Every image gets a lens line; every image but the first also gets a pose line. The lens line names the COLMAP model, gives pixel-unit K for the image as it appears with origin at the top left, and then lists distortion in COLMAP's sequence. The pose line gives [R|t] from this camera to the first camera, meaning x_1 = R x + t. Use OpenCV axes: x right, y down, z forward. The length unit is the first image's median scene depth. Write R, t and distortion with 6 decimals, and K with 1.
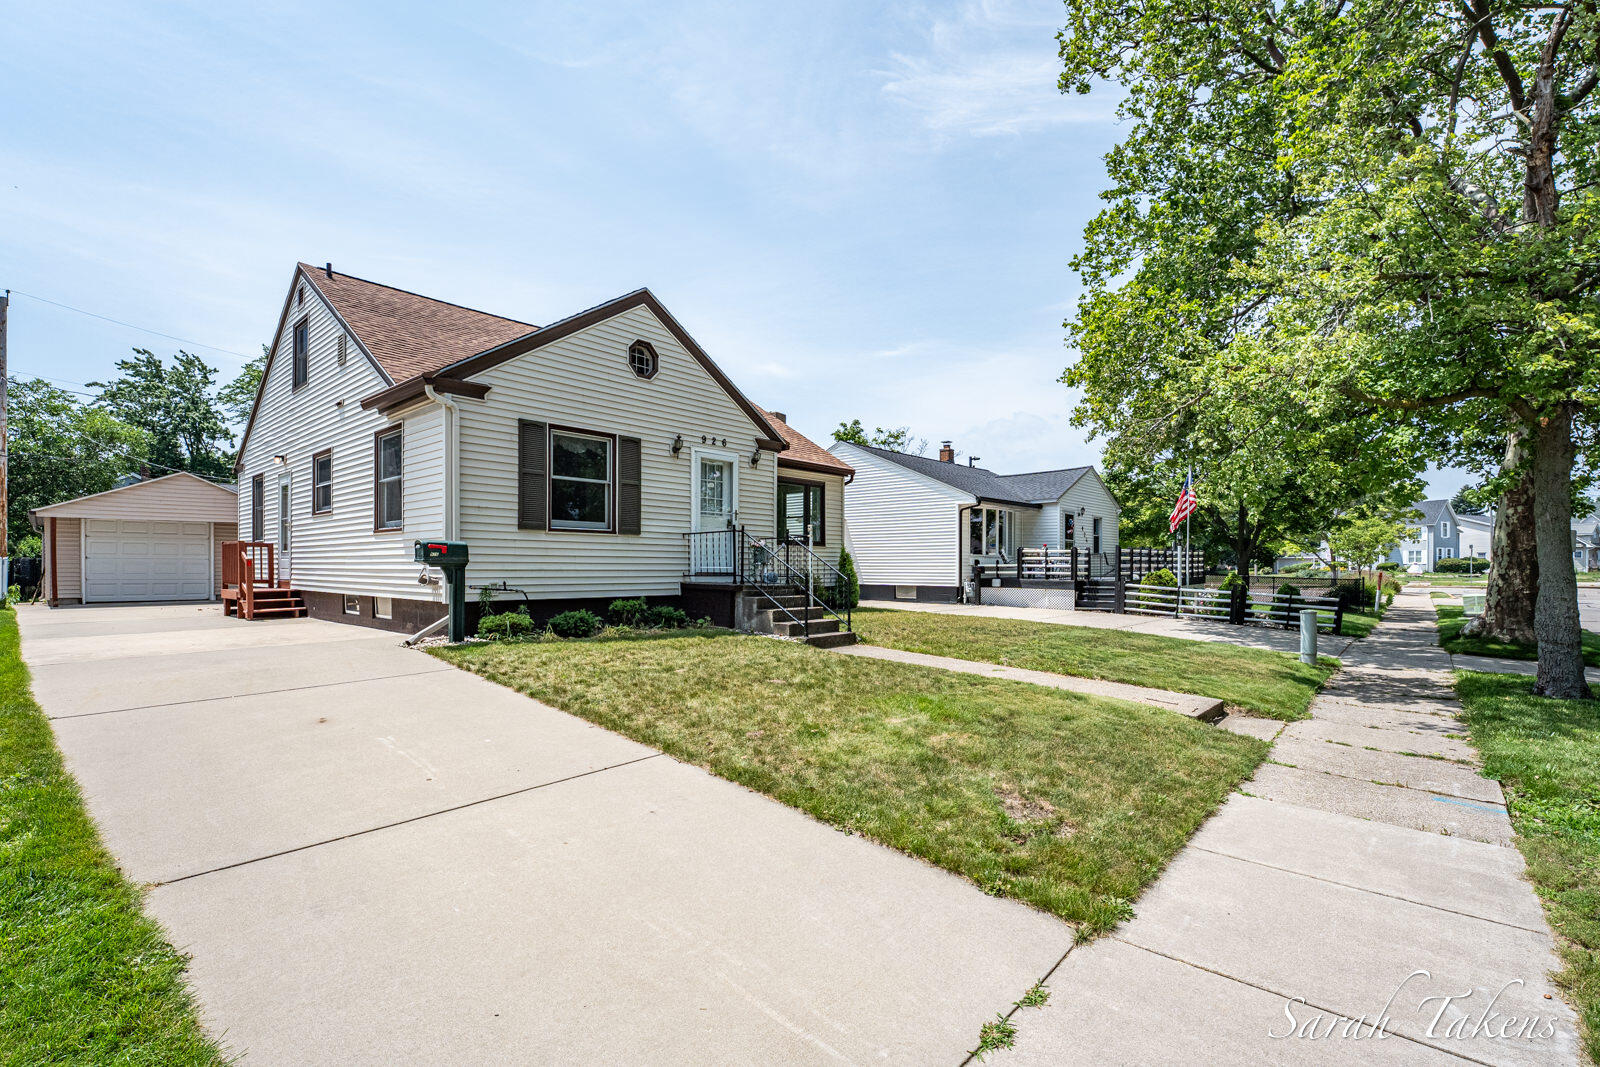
lens RADIAL K [[719.1, 0, 798.9], [0, 719.1, 570.8], [0, 0, 1]] dist [0.000183, -0.000082]
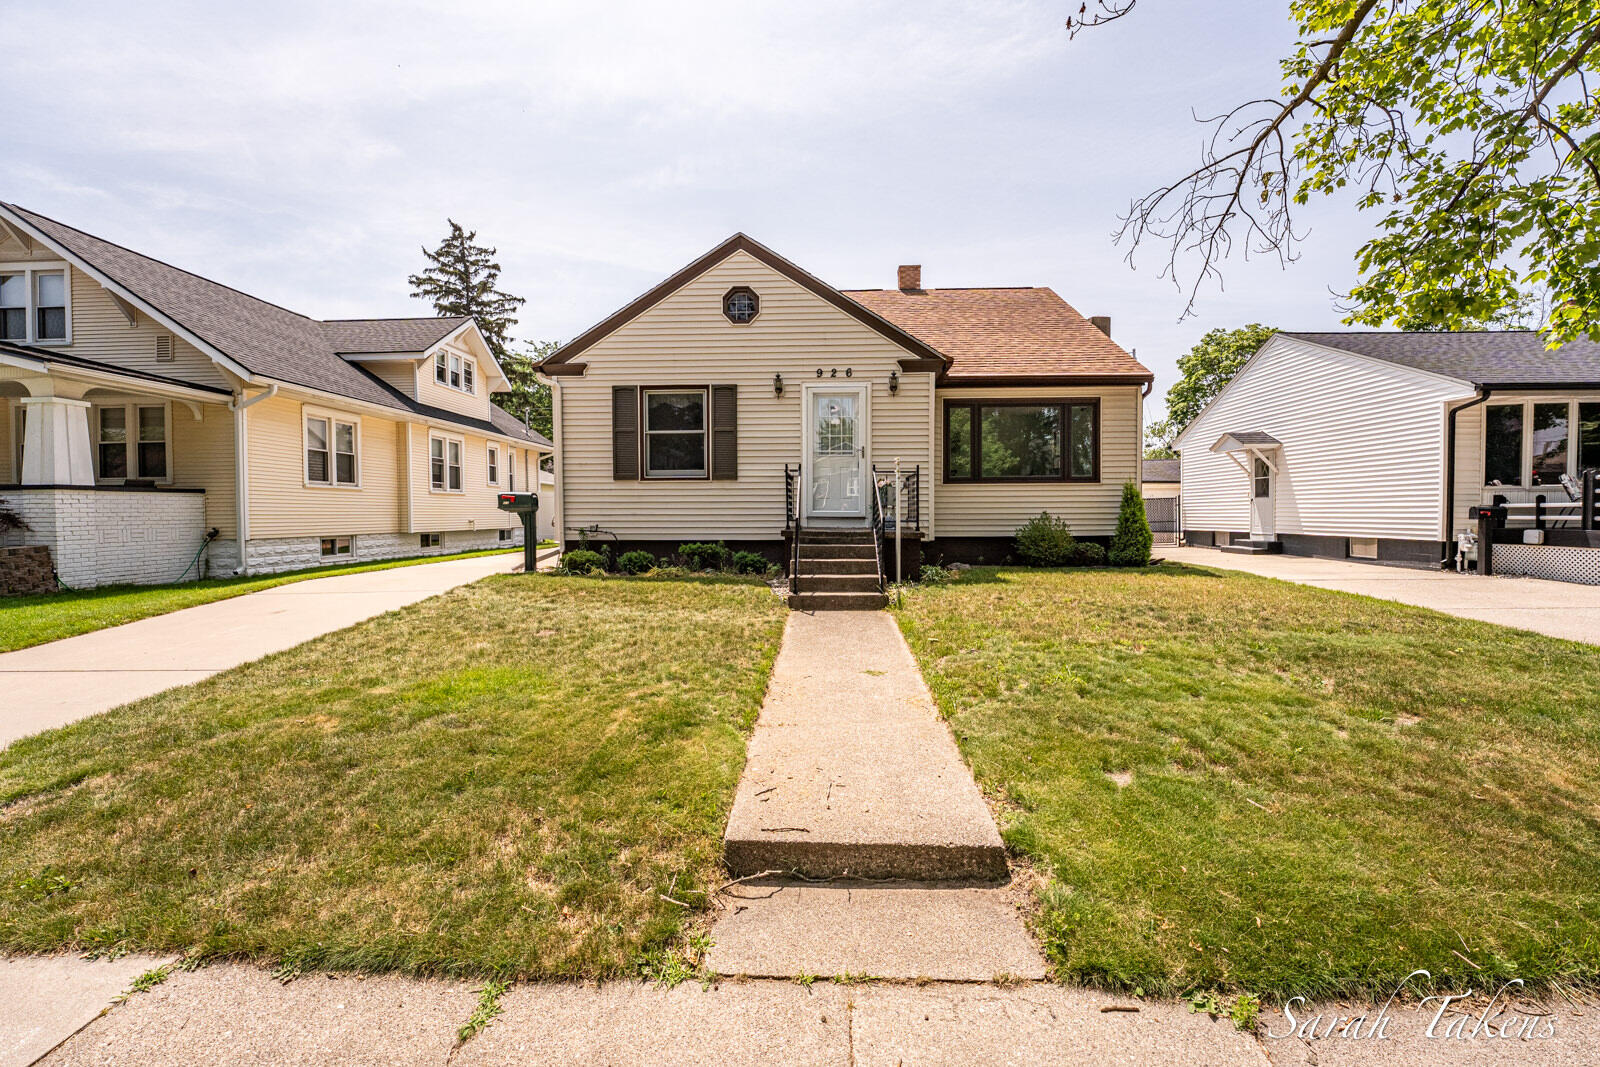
lens RADIAL K [[643.4, 0, 800.0], [0, 643.4, 533.5], [0, 0, 1]] dist [-0.017593, 0.000182]
pose [[0.636140, 0.021237, -0.771281, 0.529186], [0.001324, 0.999590, 0.028616, -0.000118], [0.771573, -0.019225, 0.635851, 0.481776]]
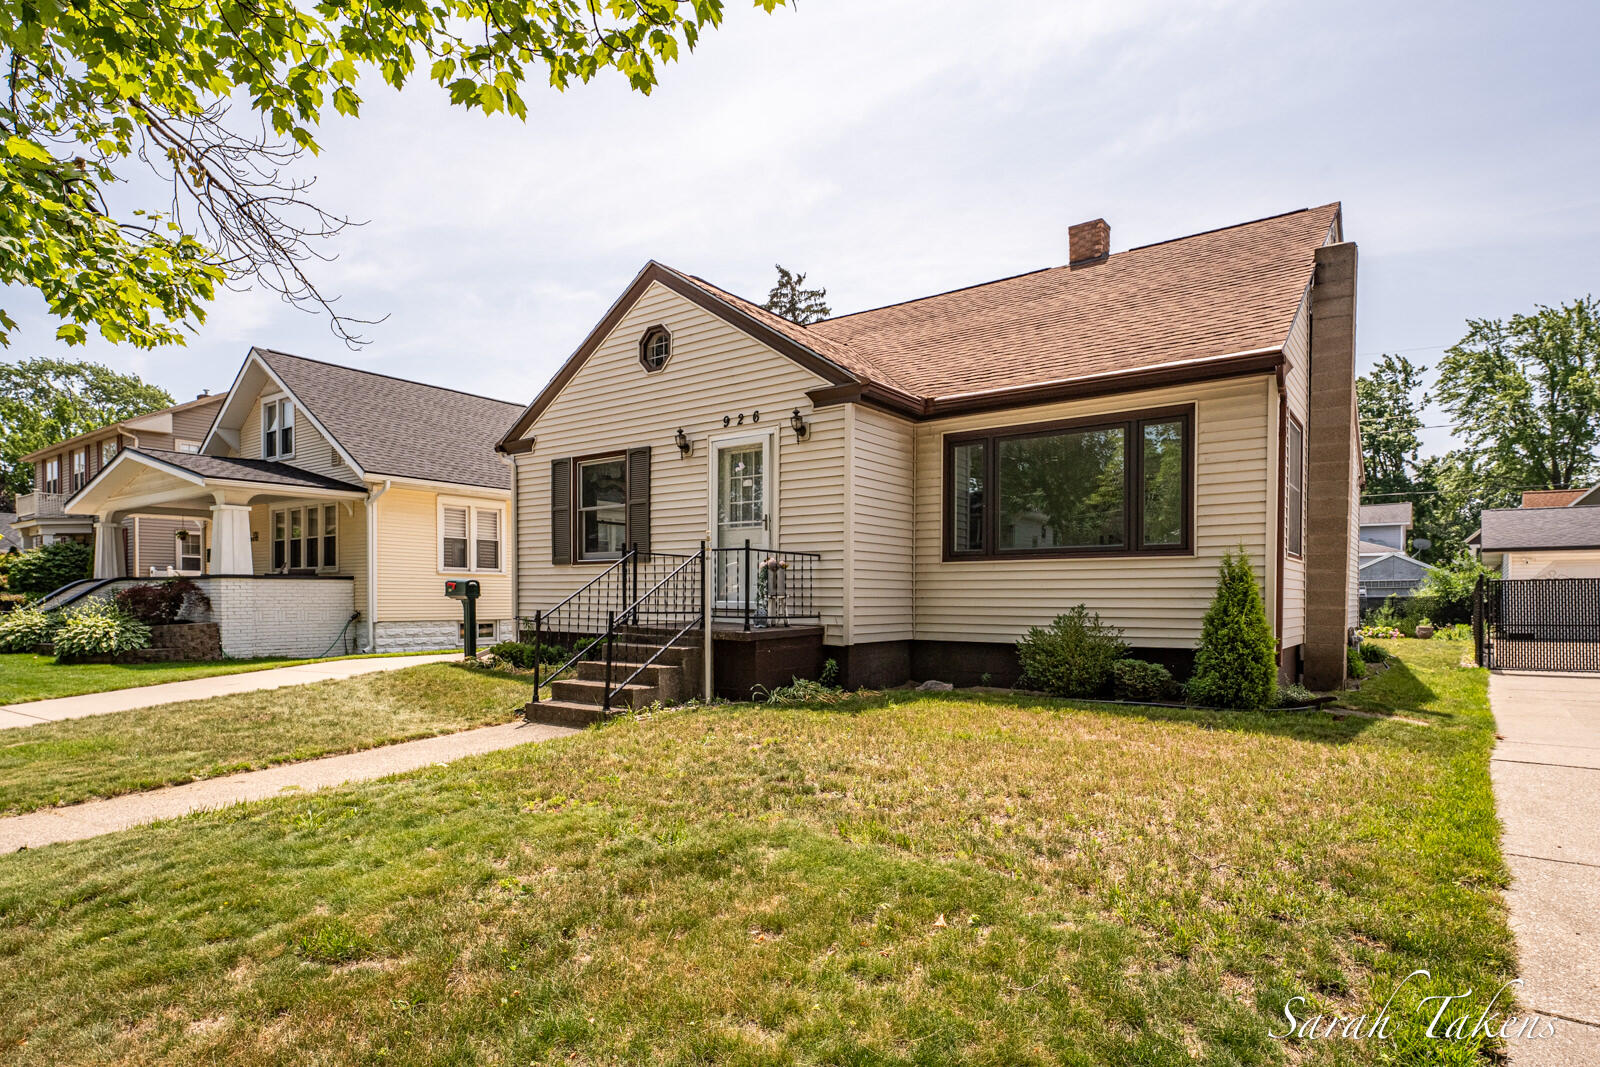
lens RADIAL K [[852.1, 0, 802.9], [0, 852.1, 615.4], [0, 0, 1]] dist [-0.002515, -0.000657]
pose [[0.097812, 0.019855, -0.995007, 0.766846], [-0.007522, 0.999787, 0.019211, -0.008682], [0.995176, 0.005605, 0.097941, 1.063188]]
